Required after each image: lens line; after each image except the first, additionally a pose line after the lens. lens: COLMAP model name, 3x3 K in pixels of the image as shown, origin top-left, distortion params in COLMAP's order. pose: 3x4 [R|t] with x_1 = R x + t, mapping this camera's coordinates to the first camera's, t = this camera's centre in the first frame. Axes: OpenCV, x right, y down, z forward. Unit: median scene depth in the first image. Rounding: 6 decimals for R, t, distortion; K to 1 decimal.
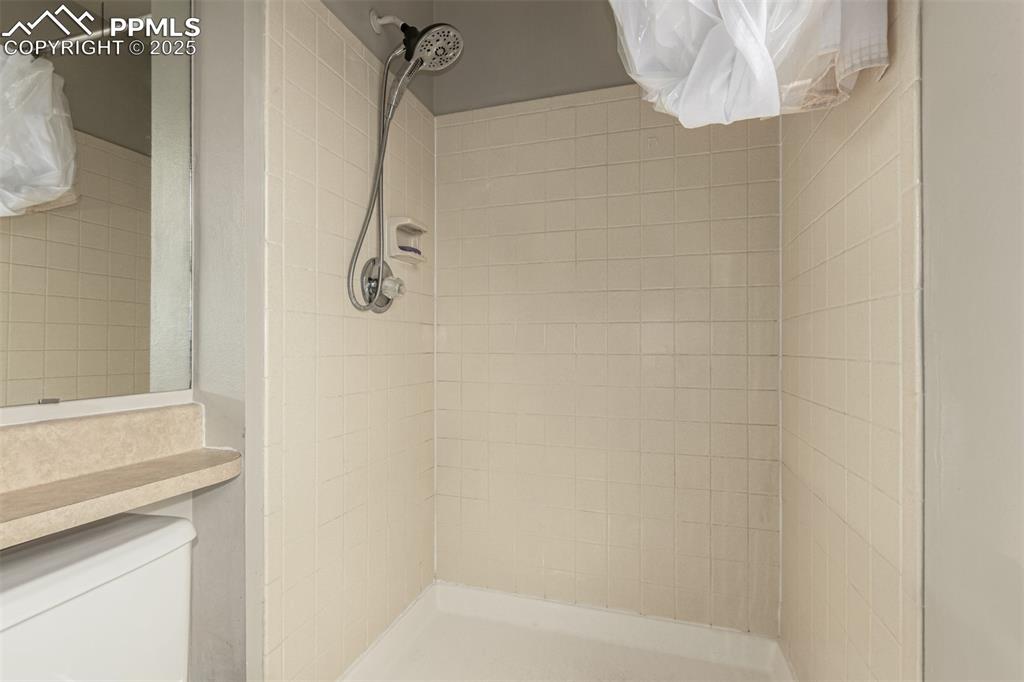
lens RADIAL K [[470.3, 0, 506.0], [0, 470.3, 341.9], [0, 0, 1]] dist [0.008596, -0.004266]
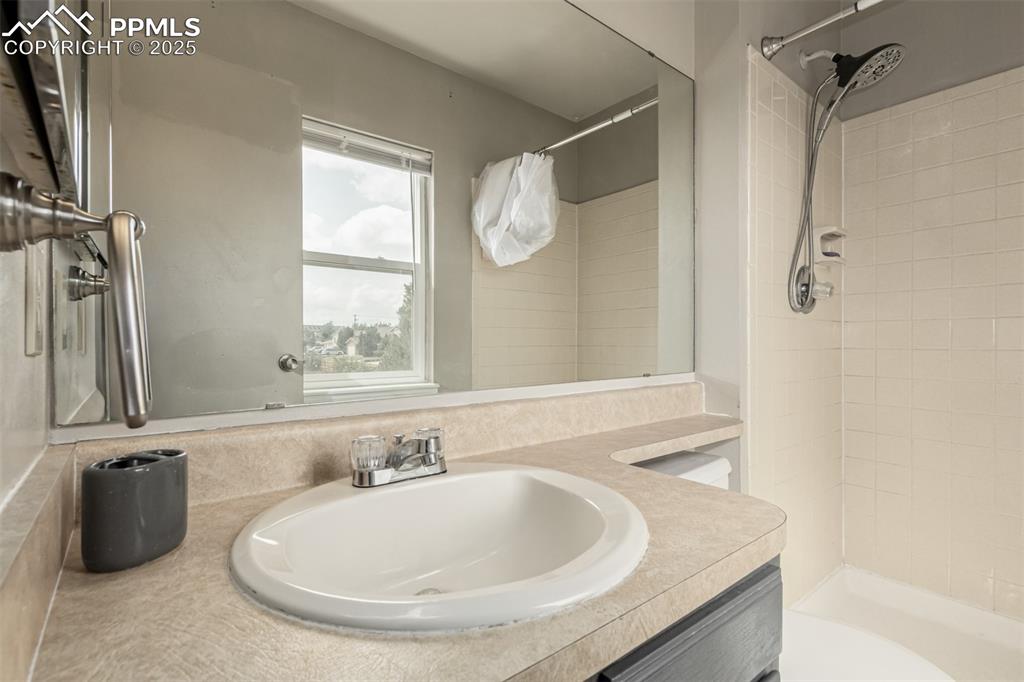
lens RADIAL K [[470.3, 0, 515.5], [0, 470.3, 341.8], [0, 0, 1]] dist [0.008596, -0.004266]
pose [[0.836985, -0.000009, -0.547226, -0.240225], [0.005805, 0.999944, 0.008862, -0.006391], [0.547195, -0.010594, 0.836938, -0.363179]]
